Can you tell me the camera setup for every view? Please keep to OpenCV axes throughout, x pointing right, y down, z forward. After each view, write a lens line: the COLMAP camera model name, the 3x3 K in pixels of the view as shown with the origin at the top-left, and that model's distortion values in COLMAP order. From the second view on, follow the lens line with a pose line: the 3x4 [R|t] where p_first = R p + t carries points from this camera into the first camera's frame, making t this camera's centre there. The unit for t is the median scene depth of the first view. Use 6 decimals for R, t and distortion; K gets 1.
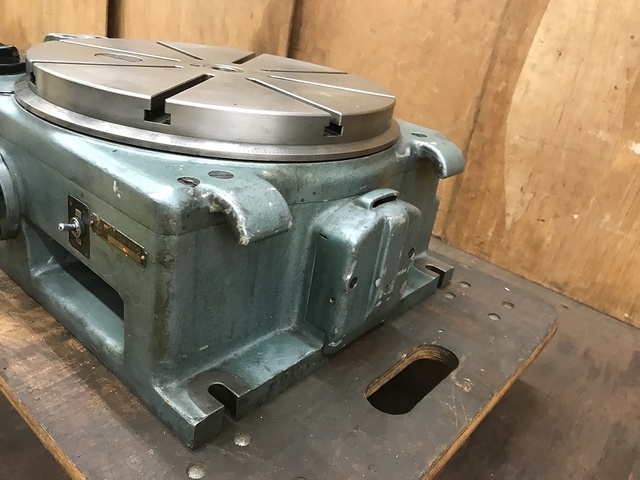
lens RADIAL K [[529.9, 0, 329.6], [0, 529.9, 222.9], [0, 0, 1]] dist [0.016655, -0.012915]
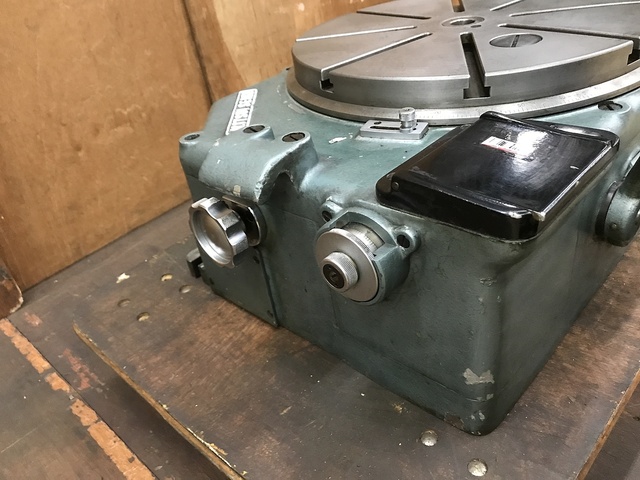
lens RADIAL K [[529.9, 0, 315.1], [0, 529.9, 243.5], [0, 0, 1]] dist [0.016655, -0.012915]
pose [[0.038157, -0.676756, 0.735218, -0.771192], [0.530831, 0.637084, 0.558876, -0.460637], [-0.846618, 0.368952, 0.383552, 0.624873]]
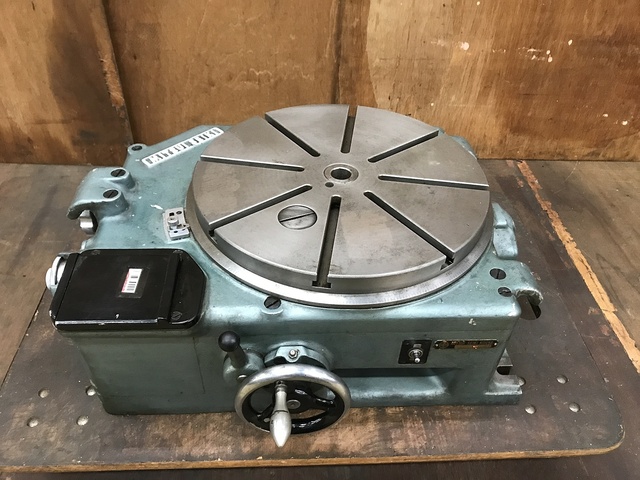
lens RADIAL K [[529.9, 0, 318.3], [0, 529.9, 244.1], [0, 0, 1]] dist [0.016655, -0.012915]
pose [[0.728214, -0.543103, 0.418023, -0.516682], [0.336542, 0.814710, 0.472216, -0.465717], [-0.597029, -0.203192, 0.776060, 0.049372]]
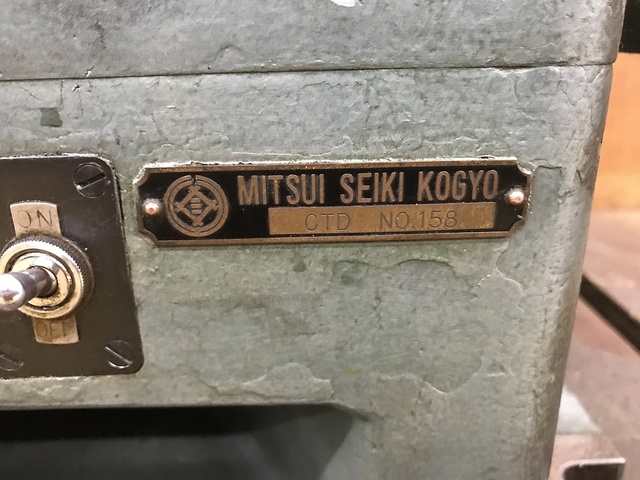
lens RADIAL K [[529.9, 0, 318.0], [0, 529.9, 240.9], [0, 0, 1]] dist [0.016655, -0.012915]
pose [[0.738761, -0.384580, 0.553471, -0.237958], [0.383269, 0.915226, 0.124366, 0.005334], [-0.554379, 0.120251, 0.823531, 0.342630]]
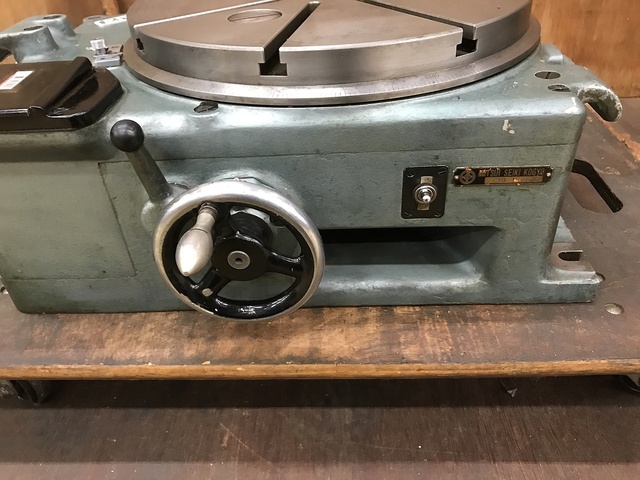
lens RADIAL K [[529.9, 0, 320.5], [0, 529.9, 246.1], [0, 0, 1]] dist [0.016655, -0.012915]
pose [[0.768092, -0.513288, 0.382845, -0.484394], [0.397727, 0.850985, 0.342984, -0.147517], [-0.501845, -0.111176, 0.857783, 0.122643]]
